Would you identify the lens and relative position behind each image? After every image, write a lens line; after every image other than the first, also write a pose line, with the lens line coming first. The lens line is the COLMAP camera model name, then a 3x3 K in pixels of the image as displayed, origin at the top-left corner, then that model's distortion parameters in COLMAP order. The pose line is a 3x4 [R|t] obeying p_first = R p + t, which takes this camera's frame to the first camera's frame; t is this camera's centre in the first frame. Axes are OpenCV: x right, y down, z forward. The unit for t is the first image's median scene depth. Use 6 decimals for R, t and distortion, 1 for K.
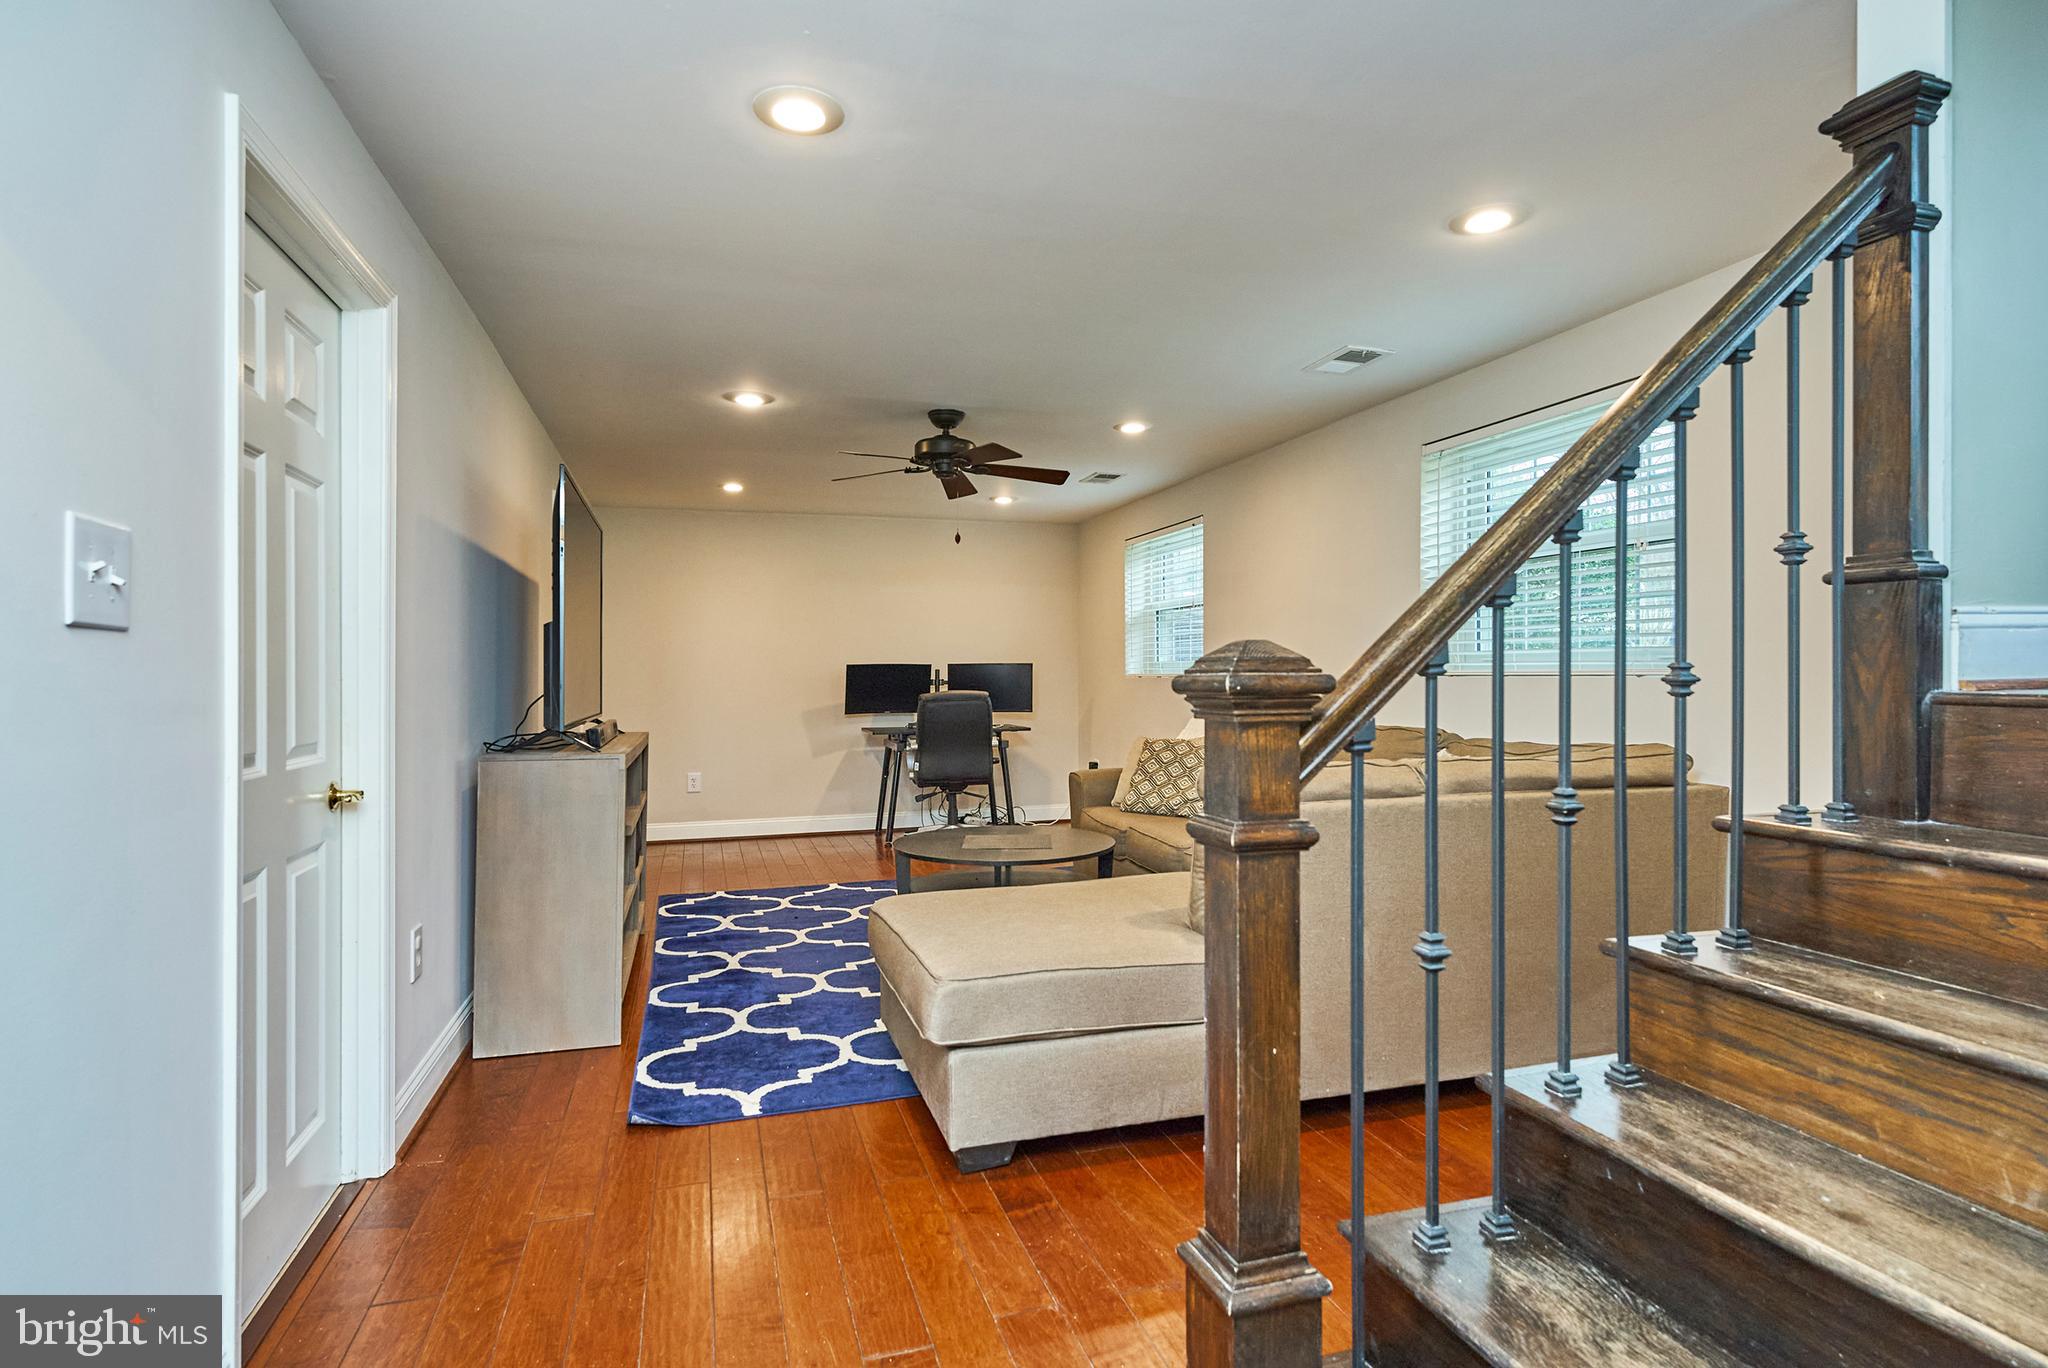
lens RADIAL K [[985.9, 0, 1020.7], [0, 985.9, 677.4], [0, 0, 1]] dist [-0.001811, -0.000231]
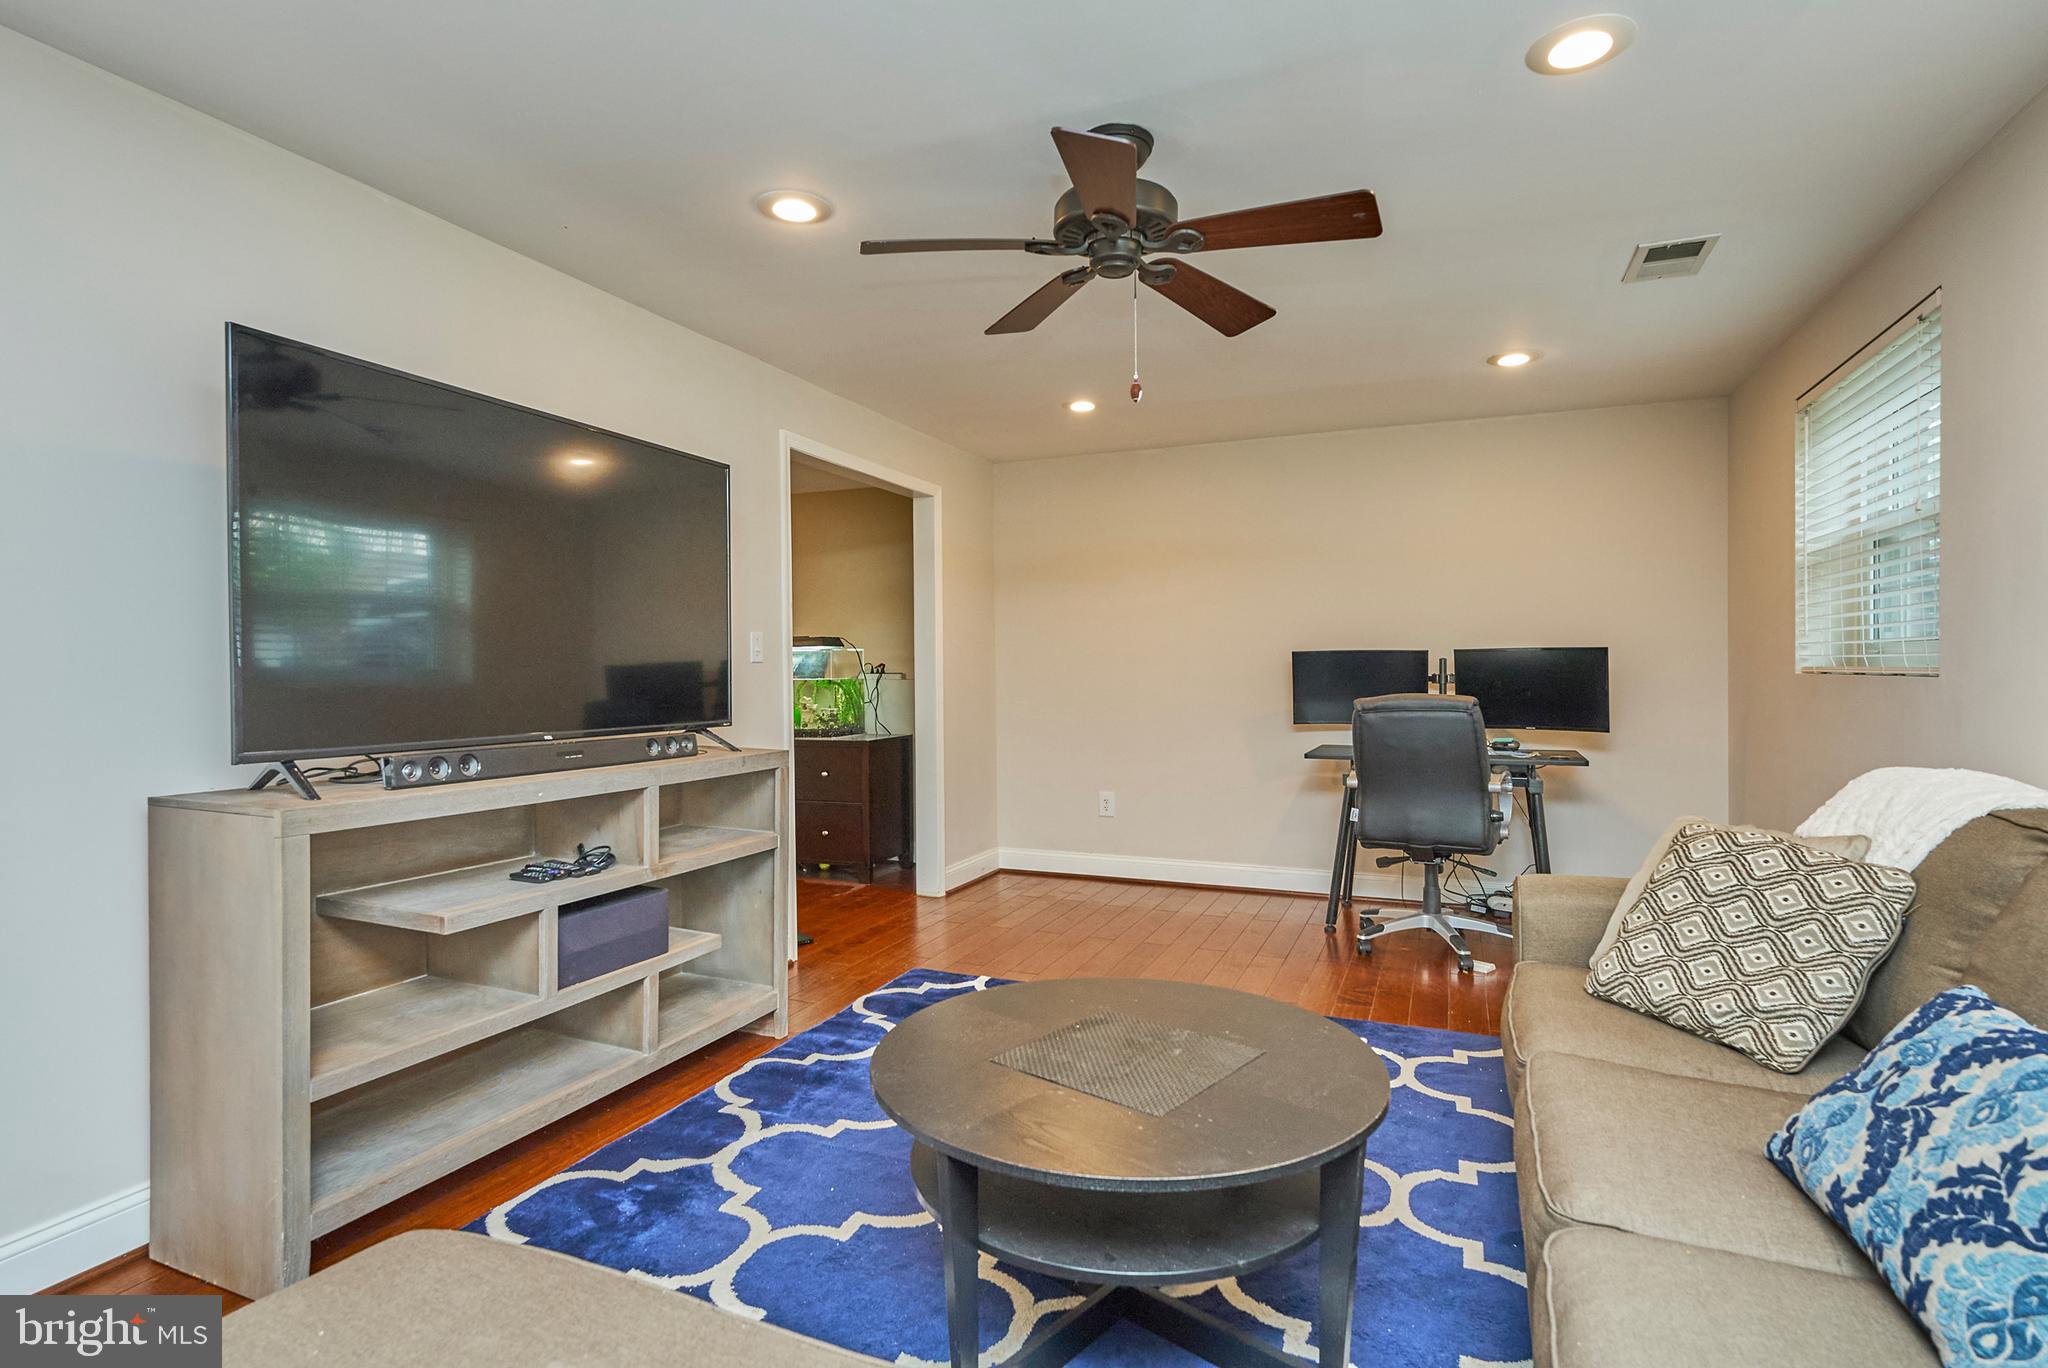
lens RADIAL K [[985.9, 0, 1020.7], [0, 985.9, 677.4], [0, 0, 1]] dist [-0.001811, -0.000231]
pose [[0.766805, 0.003047, -0.641873, 0.136088], [0.004454, 0.999939, 0.010068, -0.004214], [0.641865, -0.010580, 0.766745, 0.375847]]
